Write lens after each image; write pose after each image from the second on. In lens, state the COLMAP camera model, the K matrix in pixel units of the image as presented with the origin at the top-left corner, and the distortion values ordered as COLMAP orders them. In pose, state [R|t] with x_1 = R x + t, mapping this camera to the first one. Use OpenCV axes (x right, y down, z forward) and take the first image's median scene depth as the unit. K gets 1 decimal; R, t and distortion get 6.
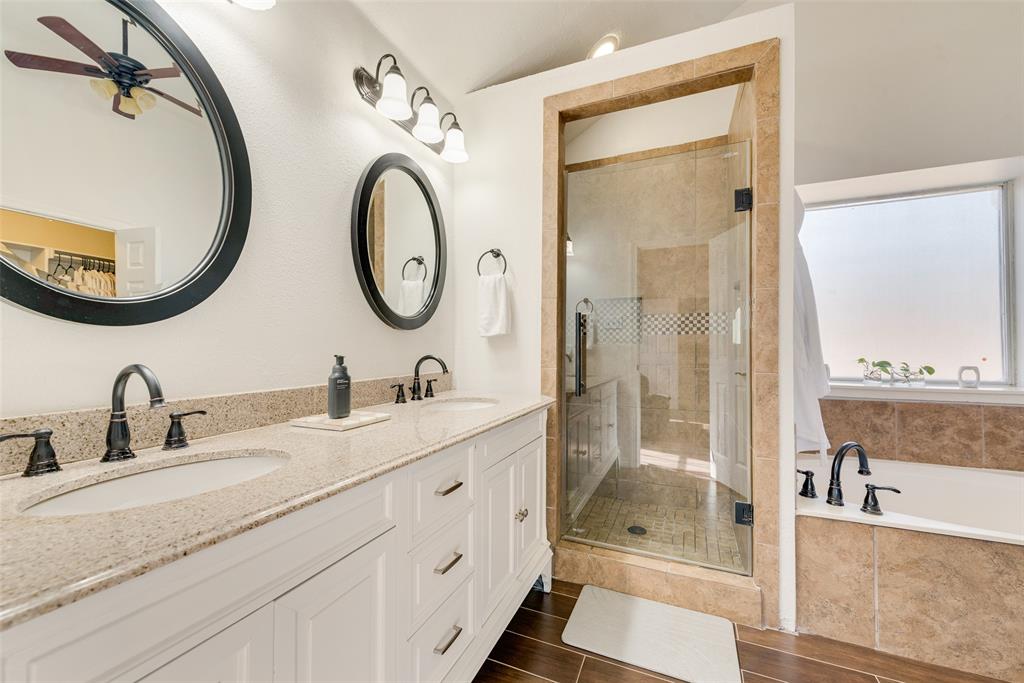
lens RADIAL K [[405.8, 0, 510.8], [0, 405.8, 348.1], [0, 0, 1]] dist [0.006213, -0.000261]
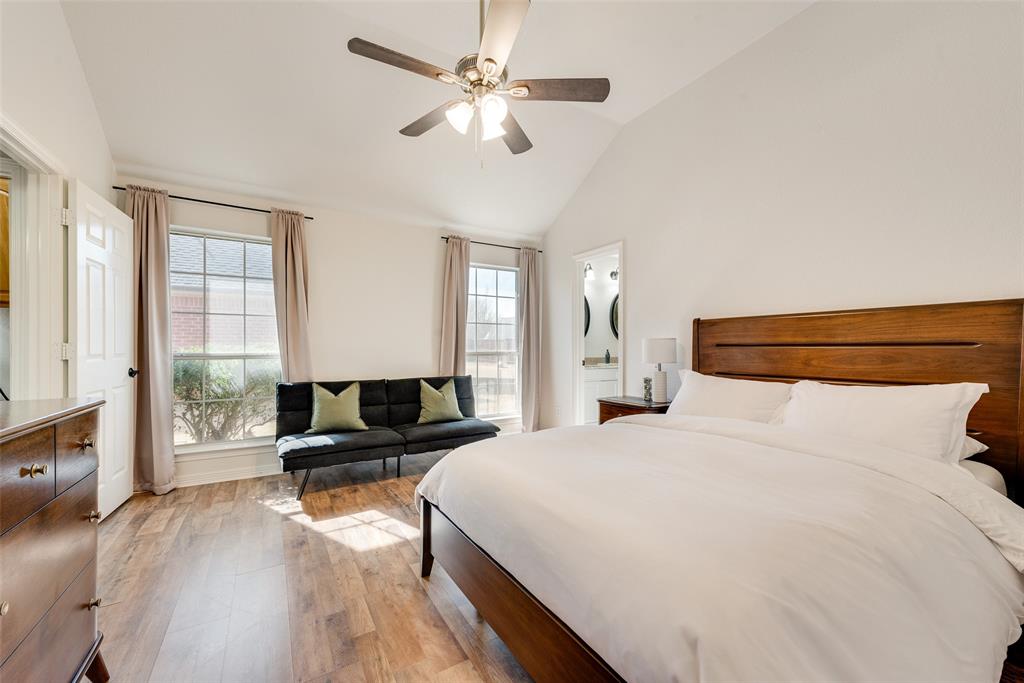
lens RADIAL K [[405.8, 0, 510.8], [0, 405.8, 348.1], [0, 0, 1]] dist [0.006213, -0.000261]
pose [[0.815585, -0.000276, -0.578637, 0.956787], [0.001237, 0.999998, 0.001266, -0.010642], [0.578636, -0.001748, 0.815584, -2.404420]]
